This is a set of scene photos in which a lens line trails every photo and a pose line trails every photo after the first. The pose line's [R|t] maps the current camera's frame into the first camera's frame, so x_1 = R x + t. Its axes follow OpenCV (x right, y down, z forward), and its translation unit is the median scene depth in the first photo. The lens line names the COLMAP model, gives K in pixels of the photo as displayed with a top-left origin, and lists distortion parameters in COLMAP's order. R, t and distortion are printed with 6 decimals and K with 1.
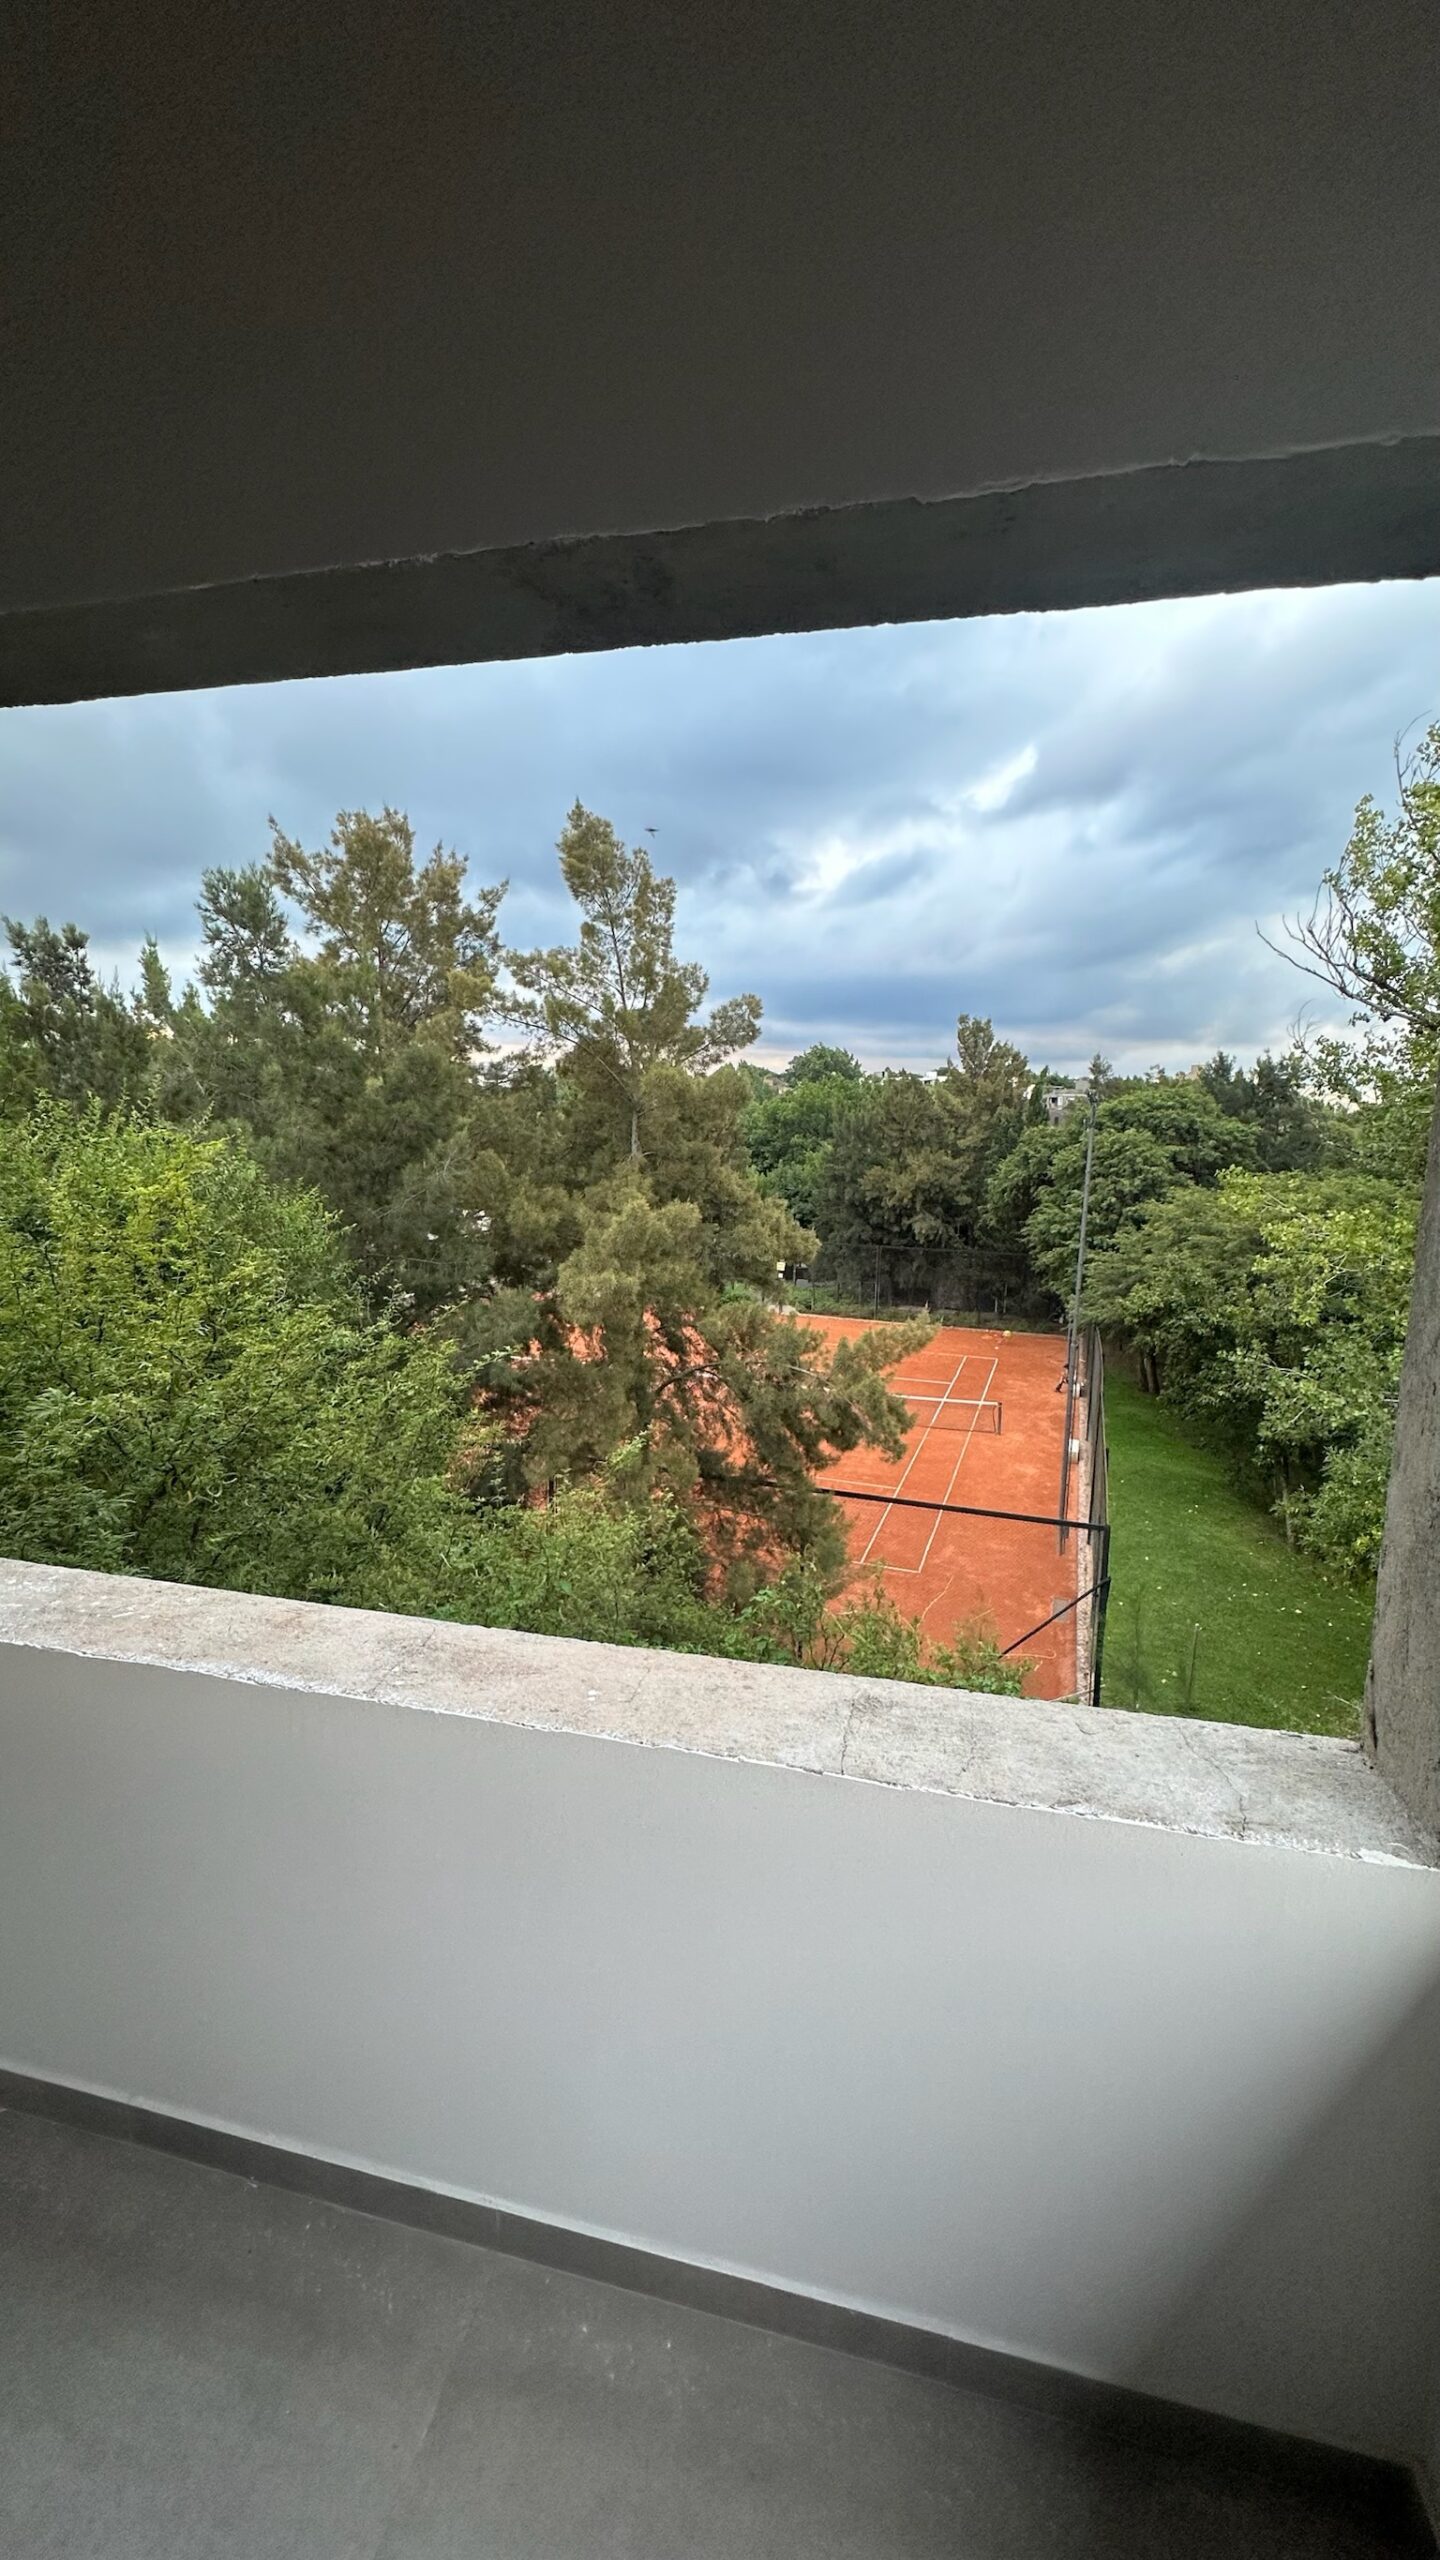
lens RADIAL K [[1023.3, 0, 723.0], [0, 1023.3, 1278.5], [0, 0, 1]] dist [0.000253, 0.000087]
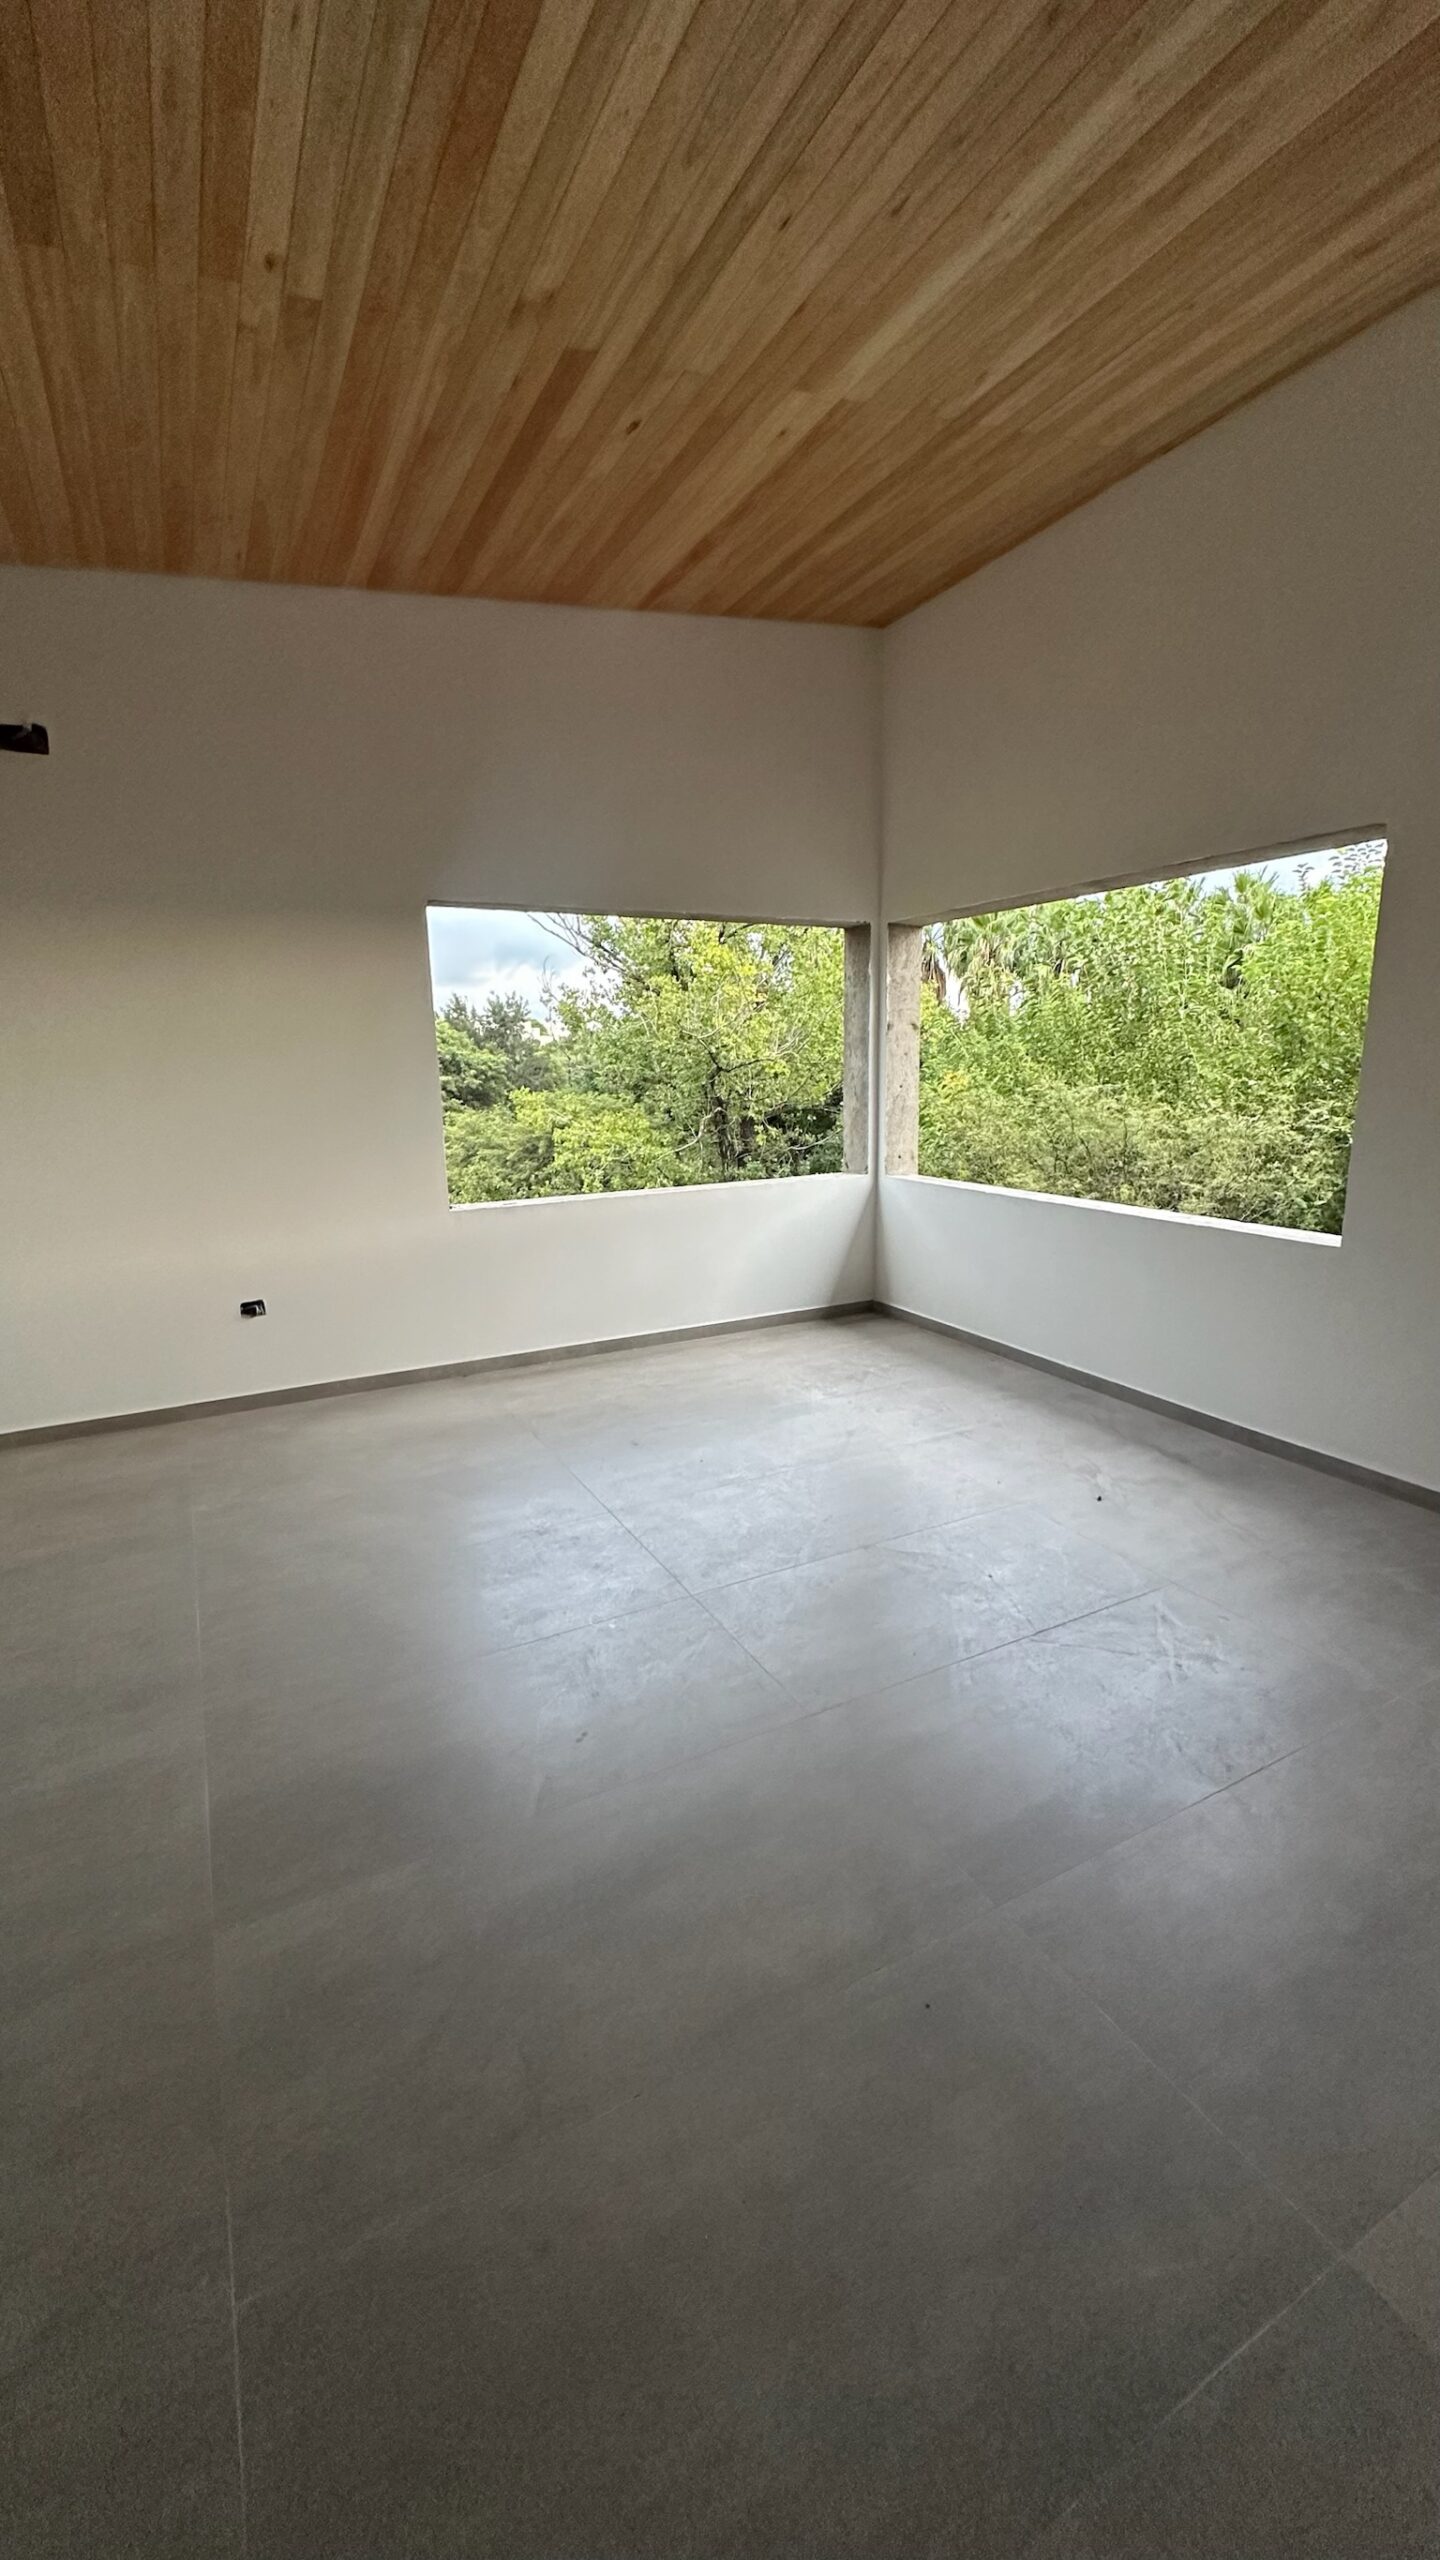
lens RADIAL K [[1023.3, 0, 723.0], [0, 1023.3, 1278.5], [0, 0, 1]] dist [0.000253, 0.000087]
pose [[0.750463, -0.168665, 0.639028, -0.160849], [0.130637, 0.985668, 0.106738, 0.020481], [-0.647872, 0.003378, 0.761742, -0.123245]]
